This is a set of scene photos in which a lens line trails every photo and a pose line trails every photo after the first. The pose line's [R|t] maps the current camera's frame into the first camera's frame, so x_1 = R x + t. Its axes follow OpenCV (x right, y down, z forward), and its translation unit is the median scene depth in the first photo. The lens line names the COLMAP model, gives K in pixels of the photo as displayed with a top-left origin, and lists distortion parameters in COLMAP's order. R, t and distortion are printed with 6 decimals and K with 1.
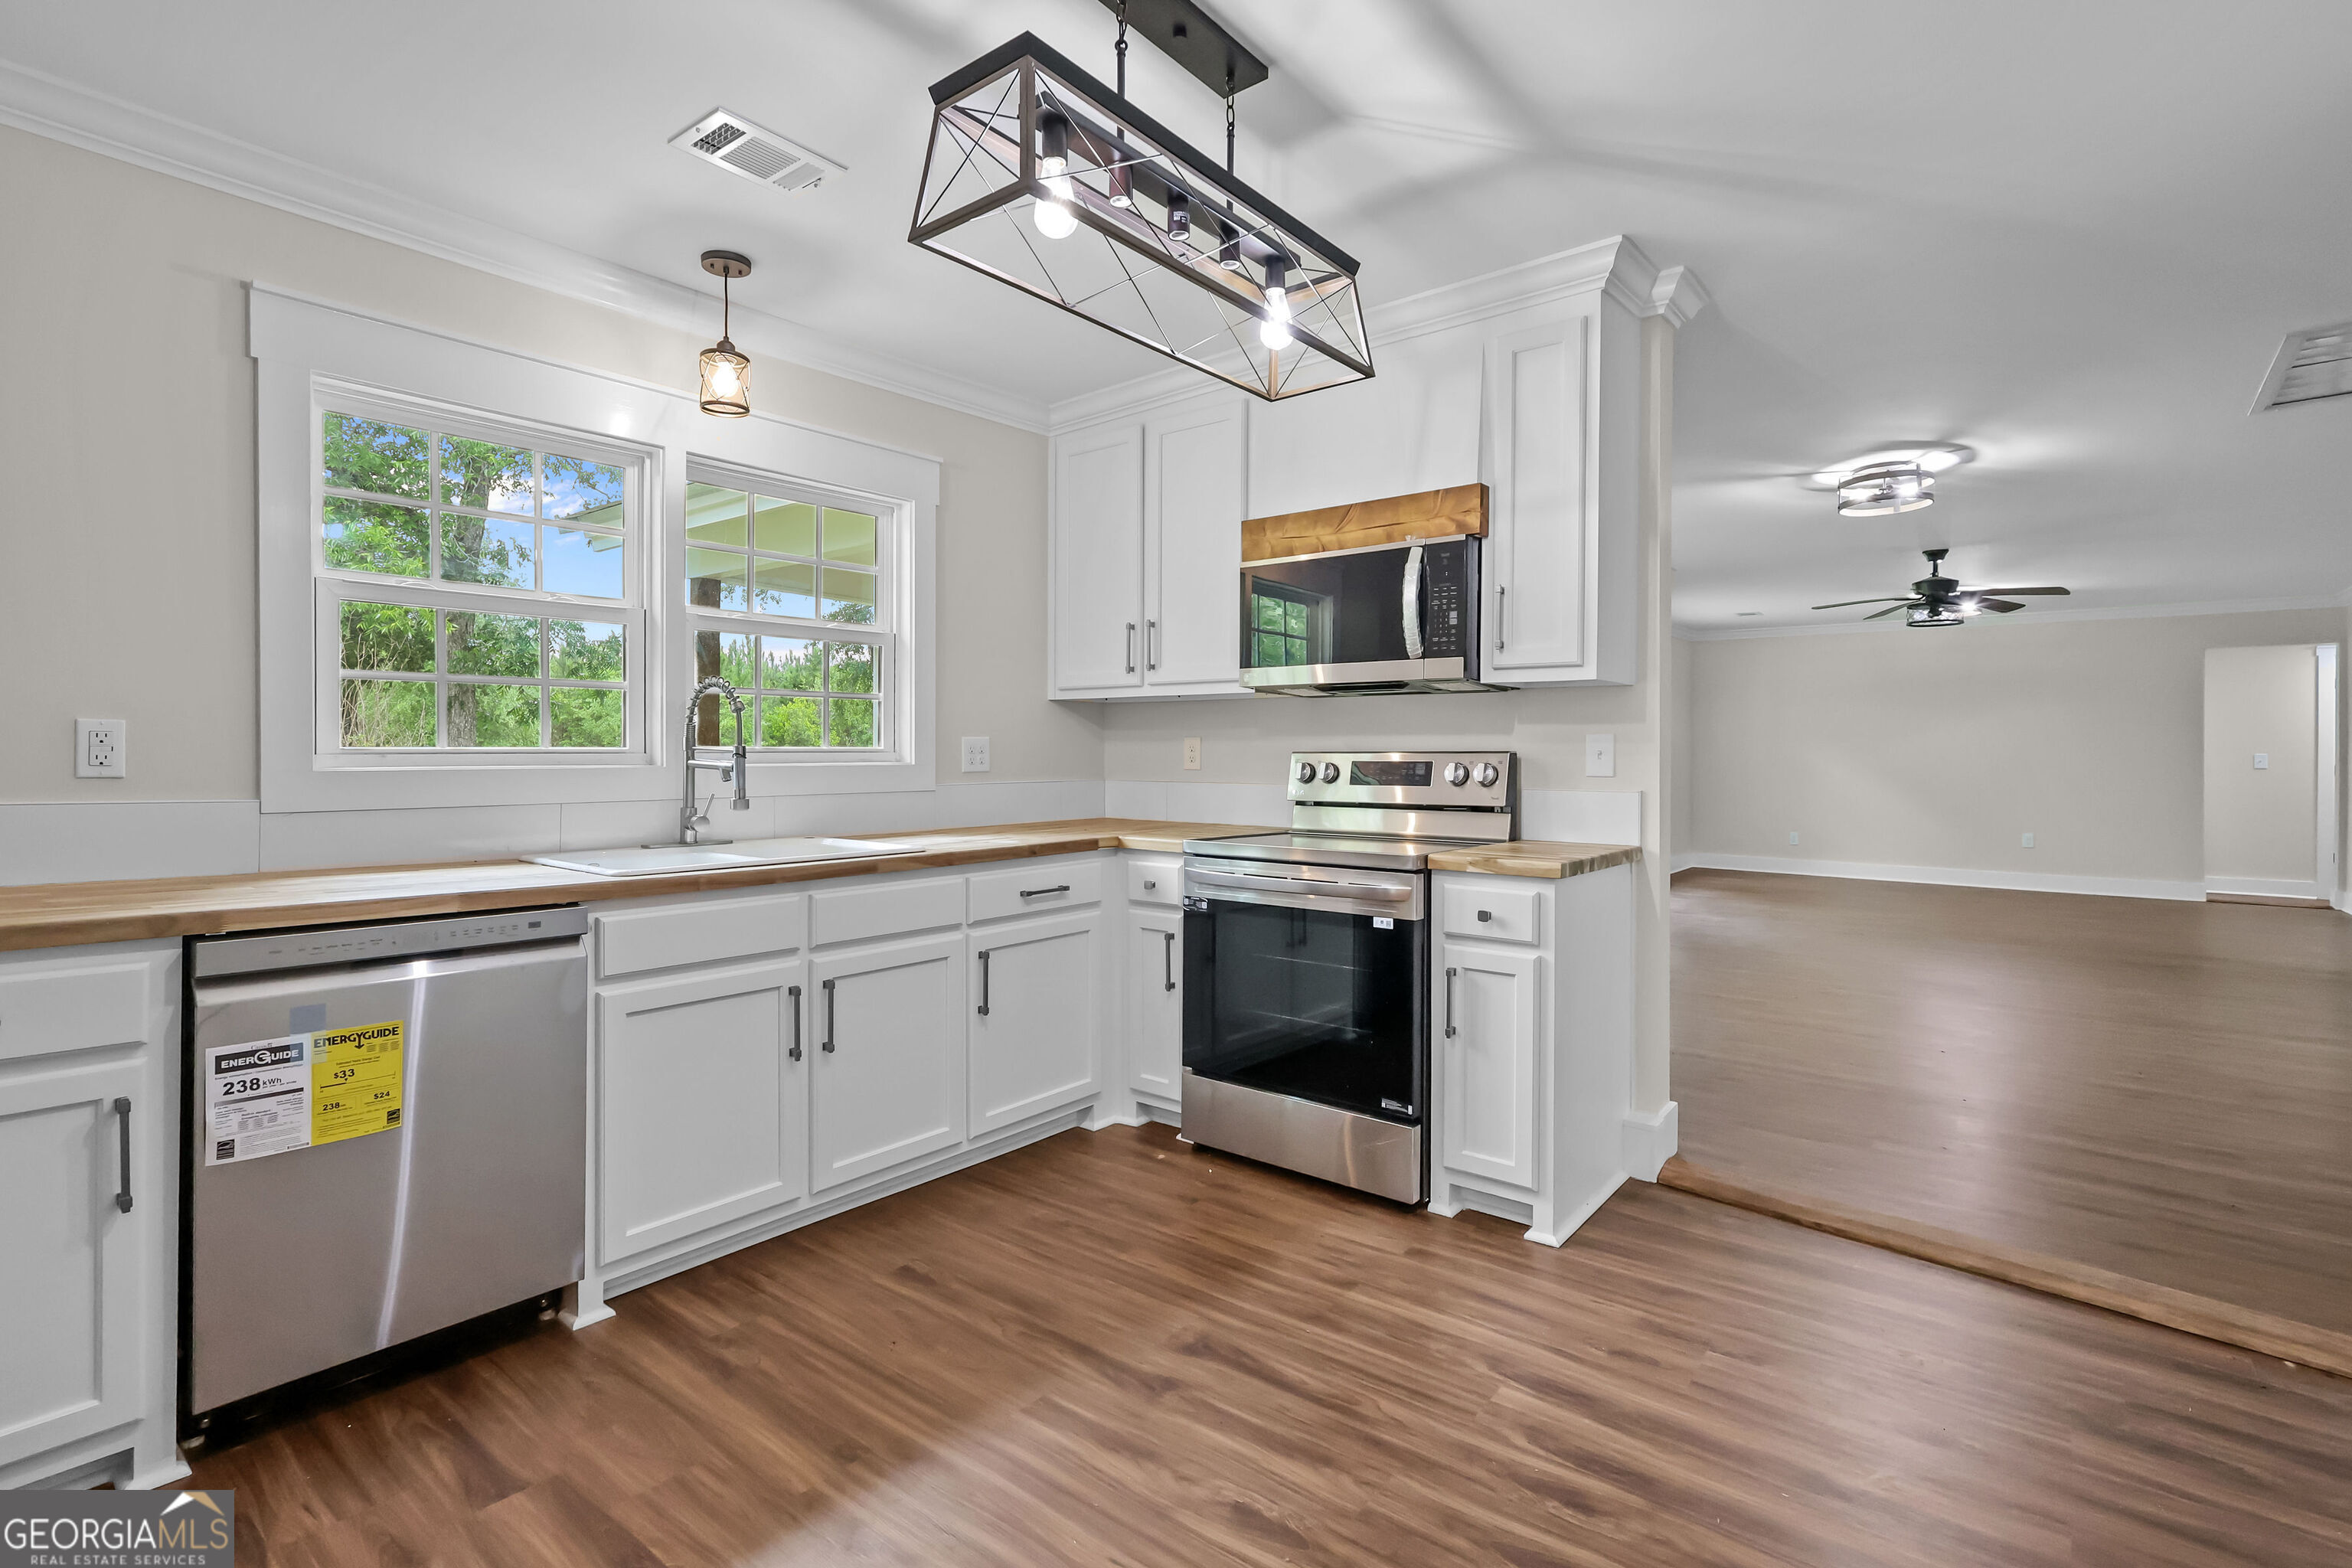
lens RADIAL K [[1089.6, 0, 1168.7], [0, 1089.6, 768.6], [0, 0, 1]] dist [-0.000398, -0.000015]
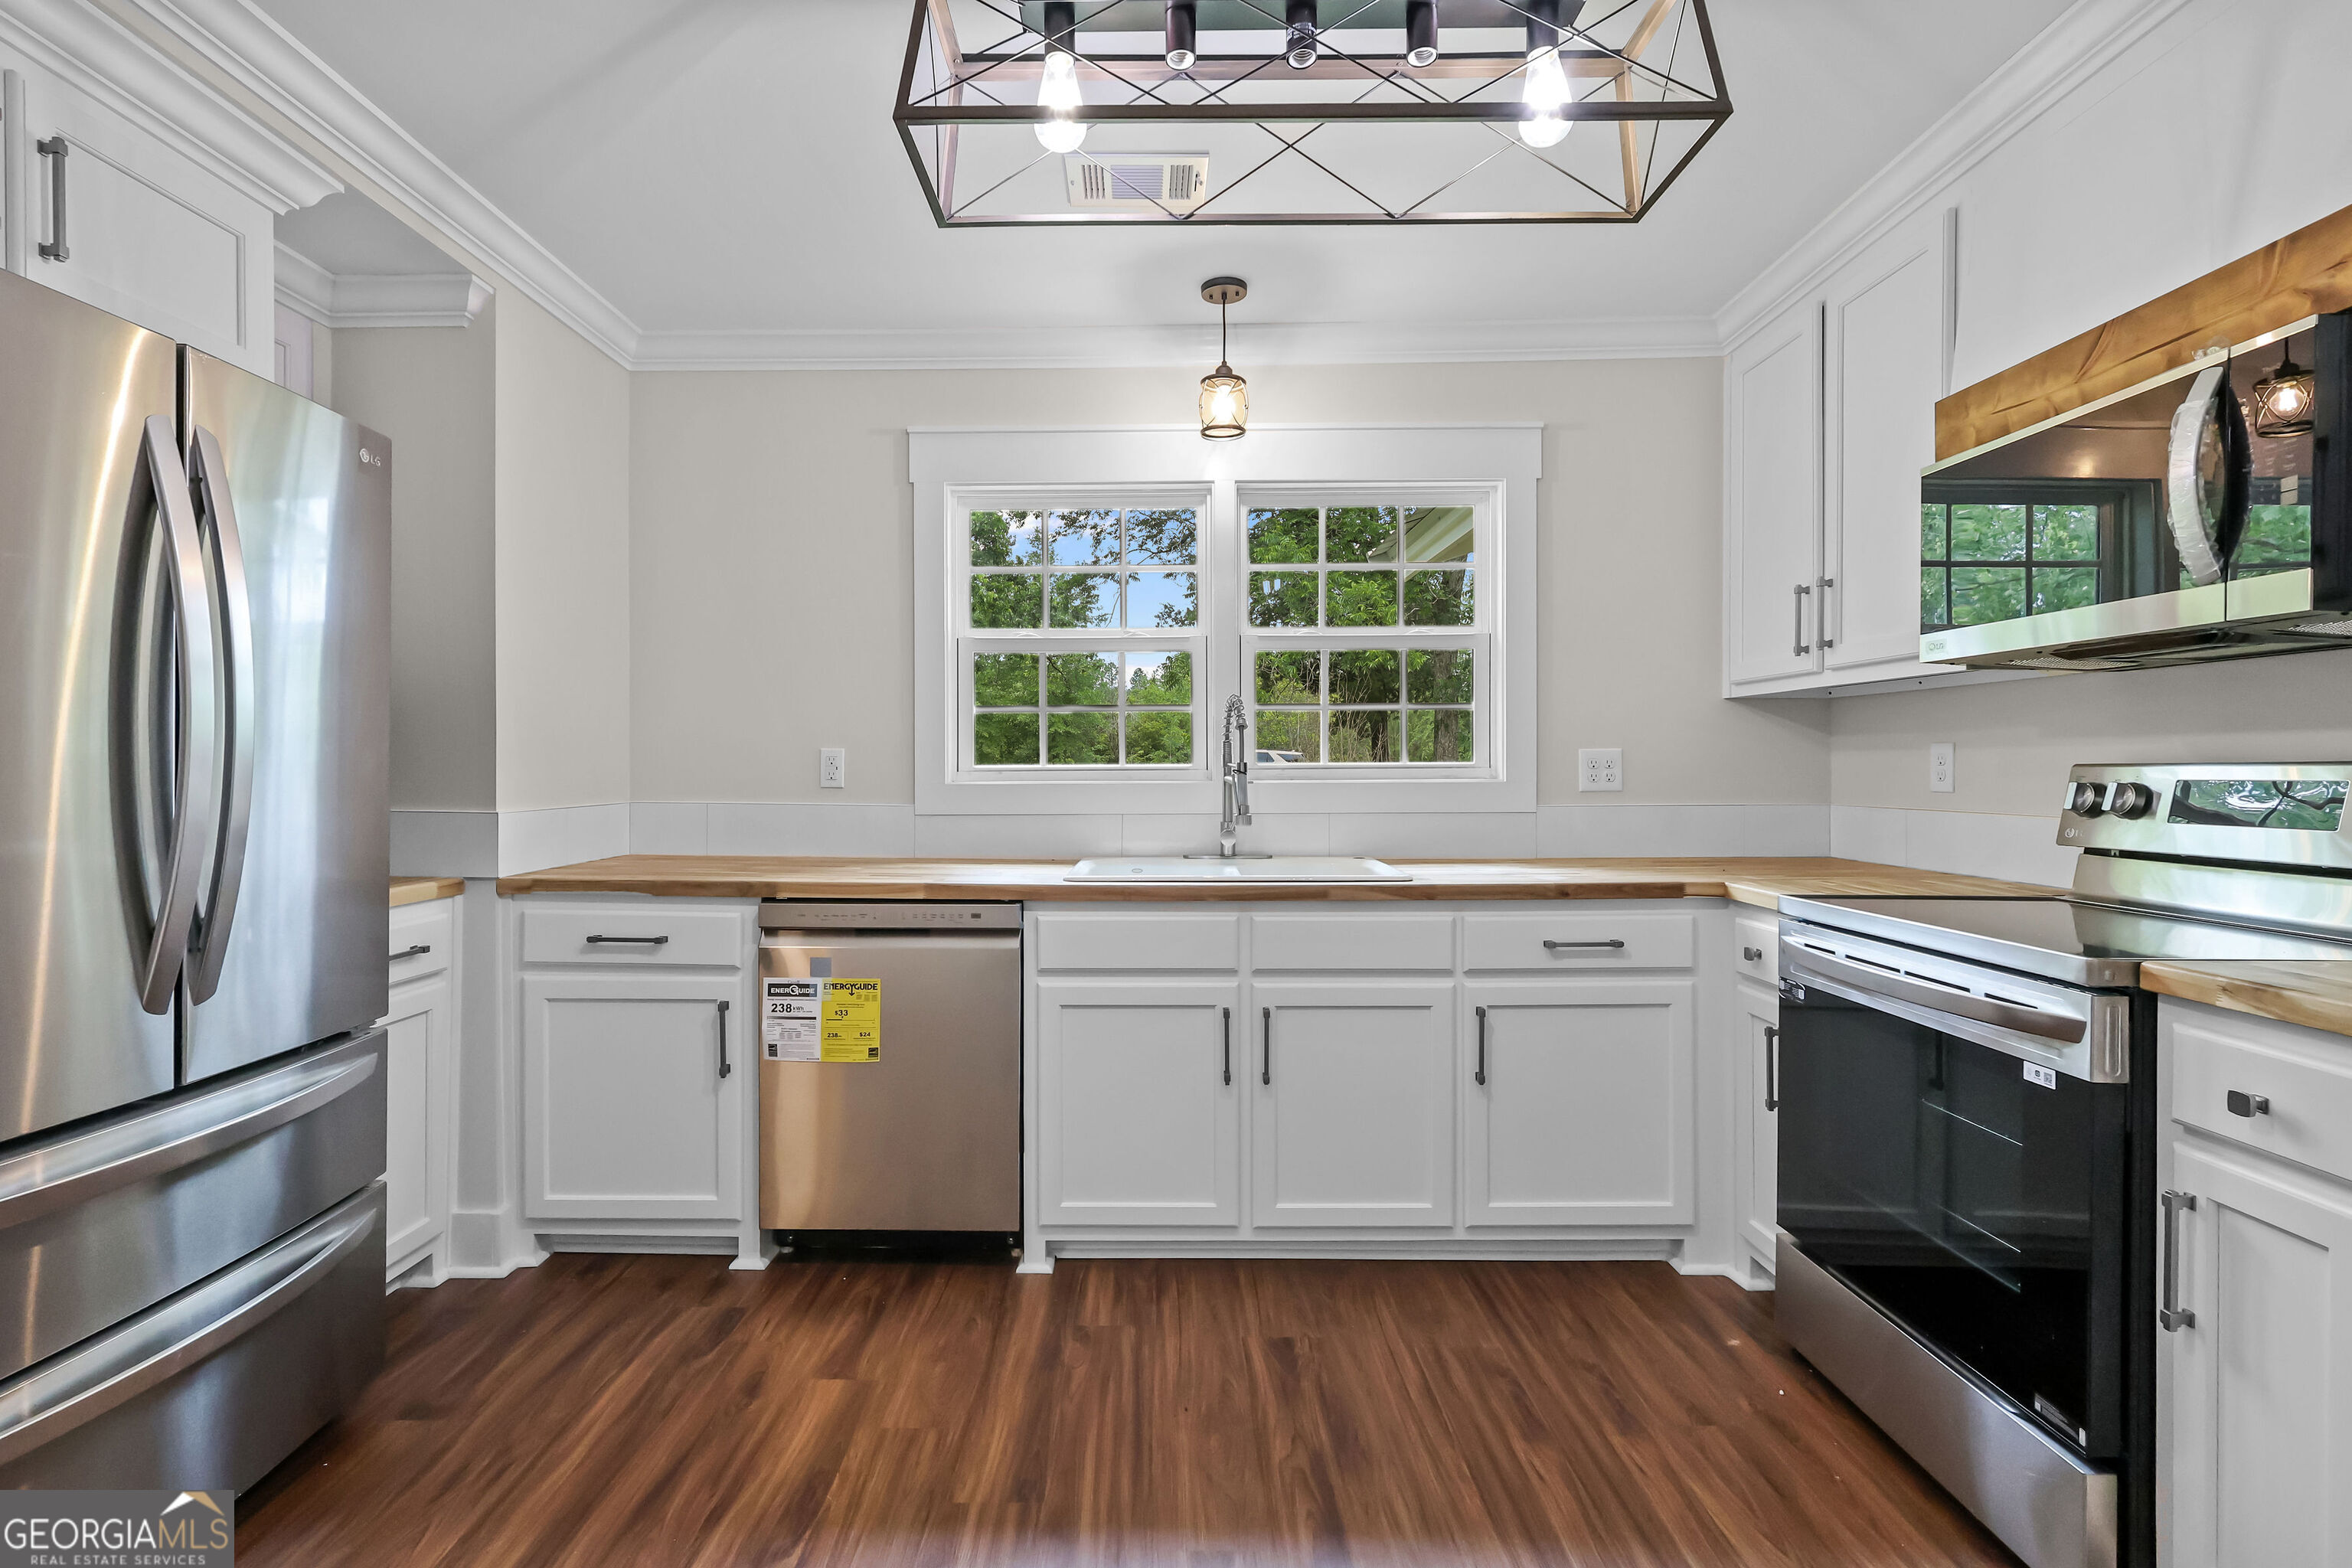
lens RADIAL K [[1080.1, 0, 1167.7], [0, 1080.1, 781.9], [0, 0, 1]] dist [-0.001940, 0.001137]
pose [[0.630083, 0.005102, -0.776511, 0.351327], [-0.006898, 0.999976, 0.000973, -0.003561], [0.776497, 0.004743, 0.630103, 0.324690]]
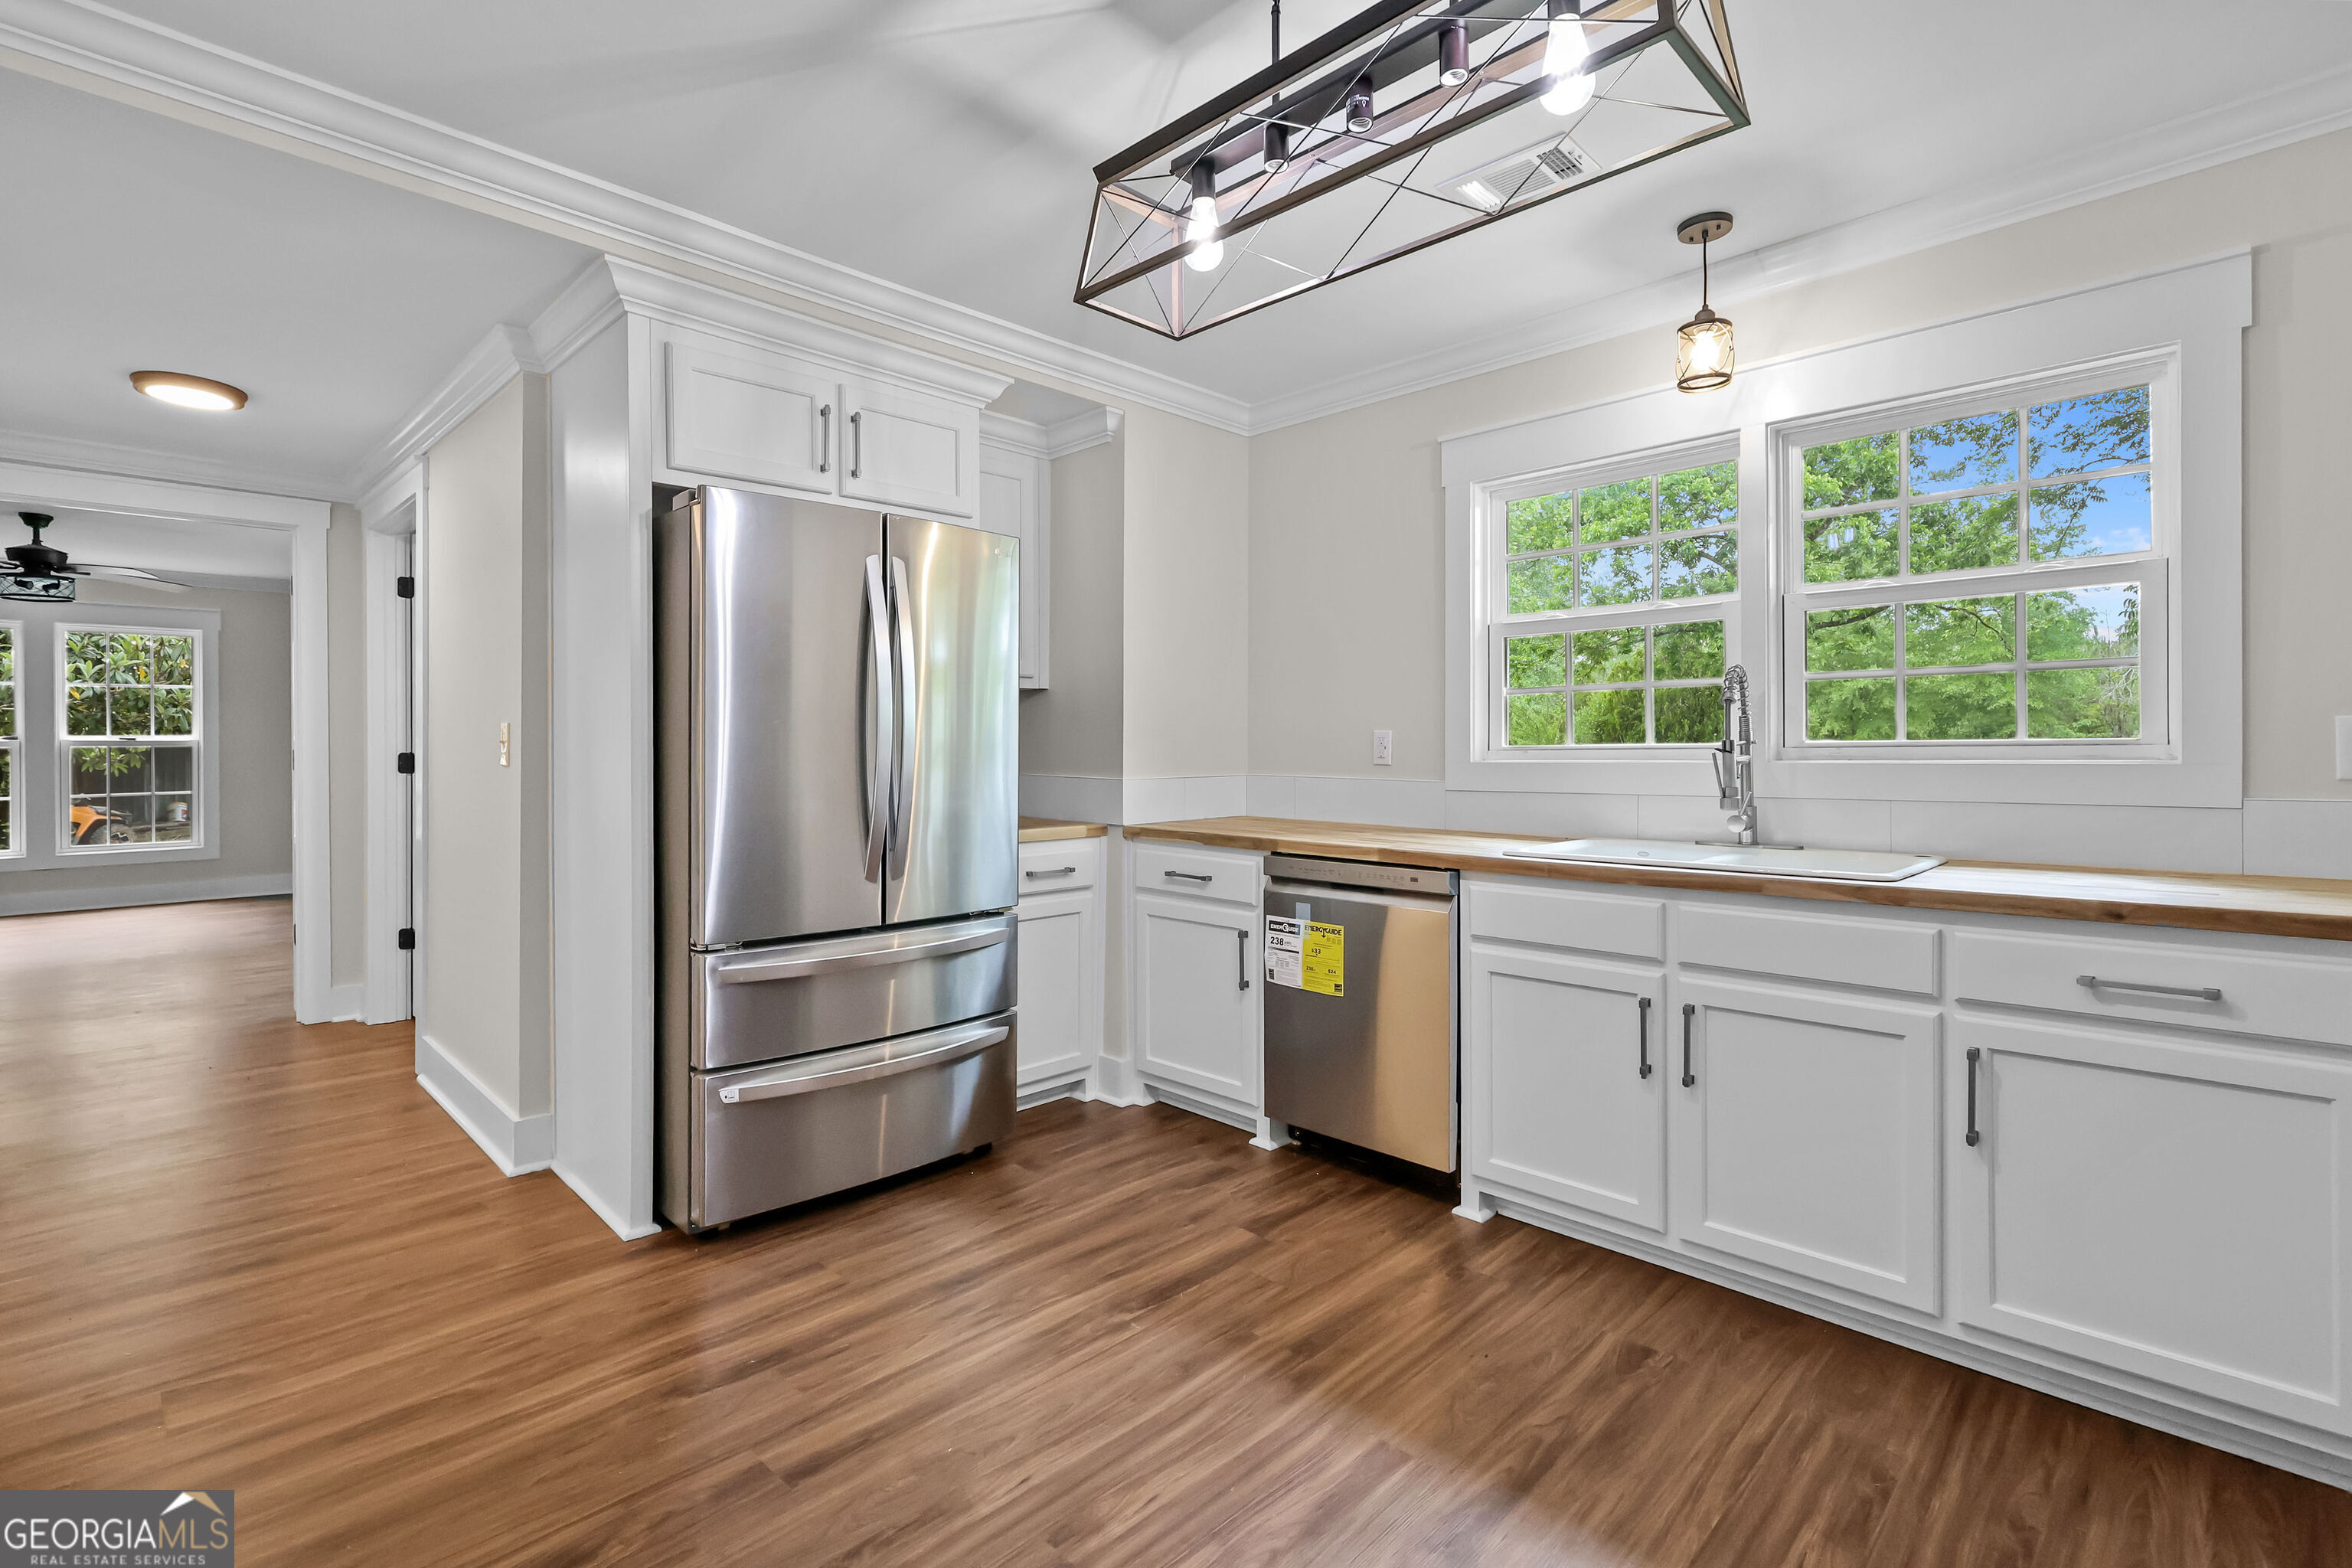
lens RADIAL K [[1094.8, 0, 1174.4], [0, 1094.8, 764.1], [0, 0, 1]] dist [-0.000181, 0.000983]
pose [[-0.094929, 0.007359, -0.995457, 0.584449], [-0.011584, 0.999897, 0.008497, -0.003282], [0.995417, 0.012338, -0.094834, 0.641090]]
